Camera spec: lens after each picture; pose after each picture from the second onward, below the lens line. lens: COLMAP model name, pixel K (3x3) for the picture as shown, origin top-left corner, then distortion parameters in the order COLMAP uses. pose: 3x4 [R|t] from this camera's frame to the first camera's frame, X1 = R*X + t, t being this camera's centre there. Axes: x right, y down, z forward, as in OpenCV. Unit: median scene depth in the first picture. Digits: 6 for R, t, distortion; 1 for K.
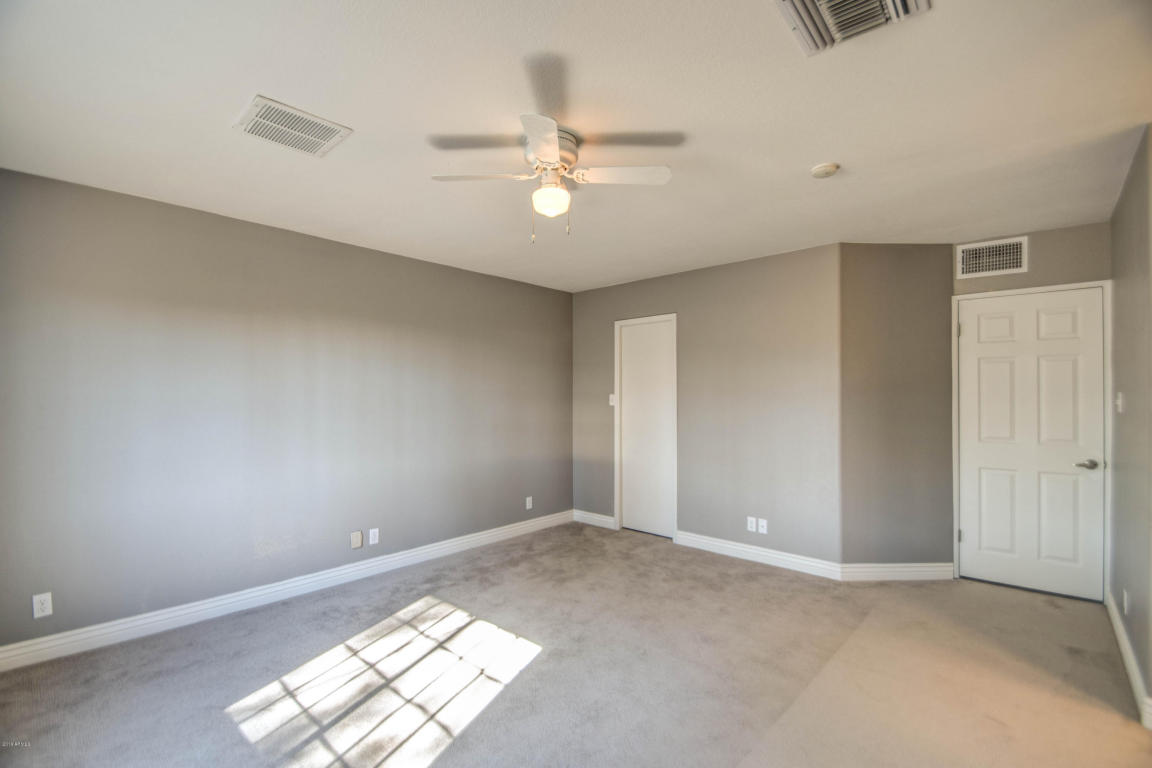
lens RADIAL K [[509.6, 0, 569.8], [0, 509.6, 380.7], [0, 0, 1]] dist [-0.006546, -0.007895]
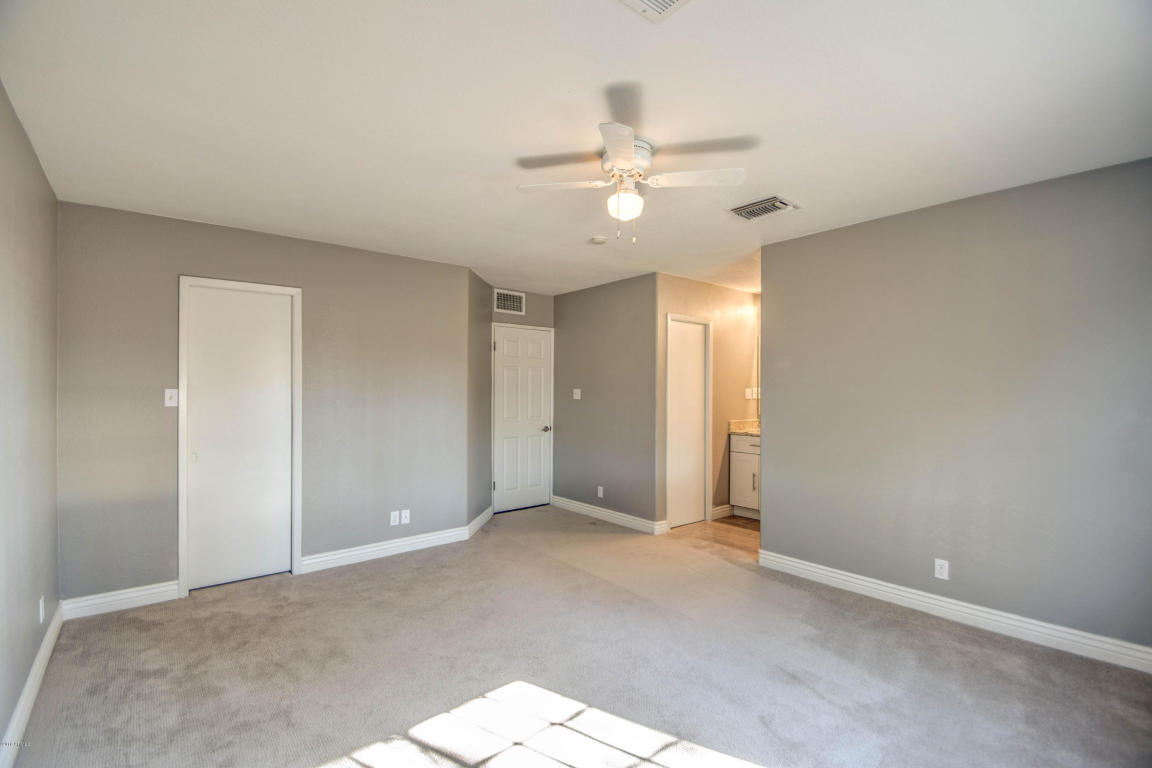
lens RADIAL K [[509.6, 0, 565.8], [0, 509.6, 389.5], [0, 0, 1]] dist [-0.006546, -0.007895]
pose [[0.128249, 0.002365, 0.991739, -0.671740], [-0.027445, 0.999623, 0.001165, 0.018207], [-0.991362, -0.027367, 0.128265, 0.606497]]
